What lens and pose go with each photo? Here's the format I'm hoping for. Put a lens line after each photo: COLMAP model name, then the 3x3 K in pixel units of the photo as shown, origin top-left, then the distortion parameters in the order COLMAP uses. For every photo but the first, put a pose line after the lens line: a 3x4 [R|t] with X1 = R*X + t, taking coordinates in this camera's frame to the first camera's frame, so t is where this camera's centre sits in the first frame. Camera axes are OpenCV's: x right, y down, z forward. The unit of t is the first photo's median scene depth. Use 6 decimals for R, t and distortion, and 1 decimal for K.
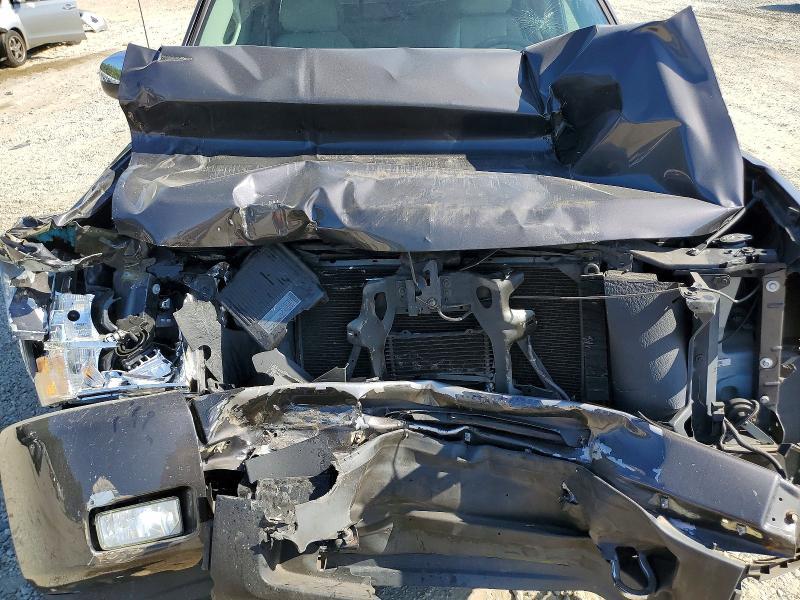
lens RADIAL K [[611.0, 0, 402.7], [0, 611.0, 294.3], [0, 0, 1]] dist [-0.001209, -0.007782]
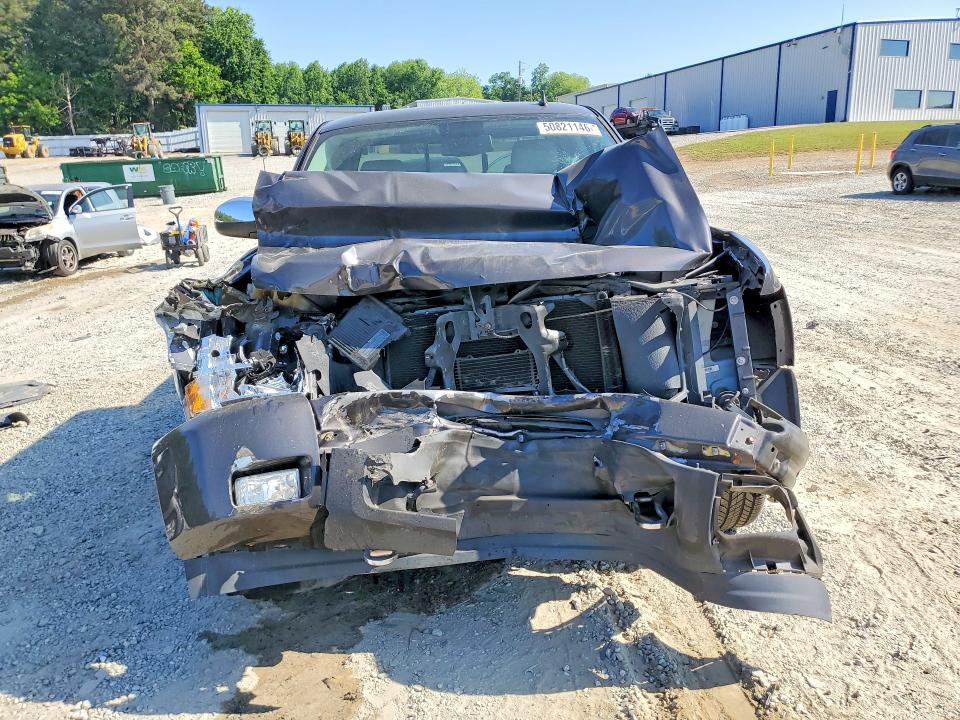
lens RADIAL K [[733.2, 0, 481.1], [0, 733.2, 366.9], [0, 0, 1]] dist [-0.001209, -0.007782]
pose [[0.999436, -0.033311, 0.004359, 0.022359], [0.033366, 0.969164, -0.244146, 0.480373], [0.003908, 0.244154, 0.969729, -0.532209]]
